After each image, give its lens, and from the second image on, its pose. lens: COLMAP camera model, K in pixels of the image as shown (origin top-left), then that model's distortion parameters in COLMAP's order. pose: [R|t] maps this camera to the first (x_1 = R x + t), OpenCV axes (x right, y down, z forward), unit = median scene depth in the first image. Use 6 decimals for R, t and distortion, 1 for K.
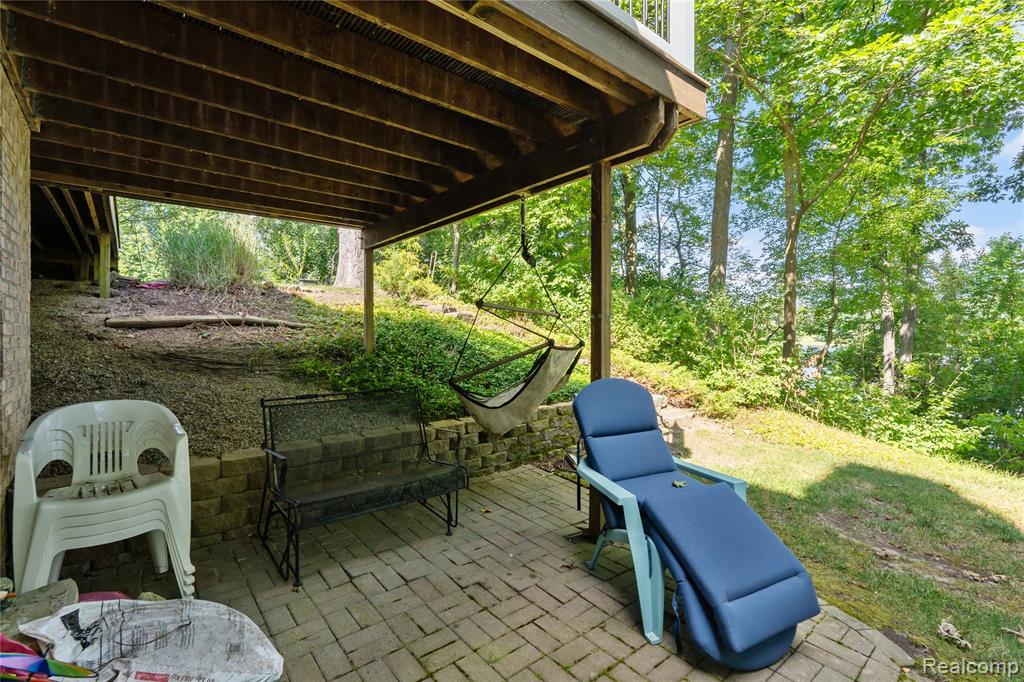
lens RADIAL K [[453.6, 0, 512.0], [0, 453.6, 341.0], [0, 0, 1]] dist [-0.002124, -0.000605]
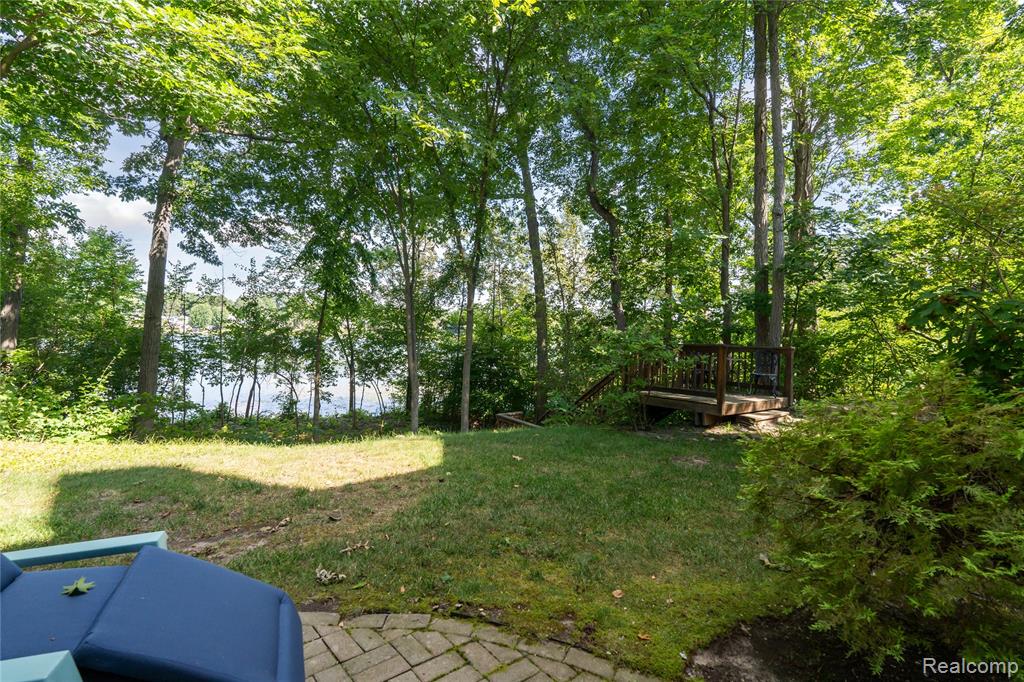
lens RADIAL K [[453.6, 0, 512.0], [0, 453.6, 341.0], [0, 0, 1]] dist [-0.002124, -0.000605]
pose [[-0.020631, -0.023139, 0.999519, -0.049959], [-0.013866, 0.999643, 0.022856, -0.002951], [-0.999691, -0.013388, -0.020945, 0.117951]]
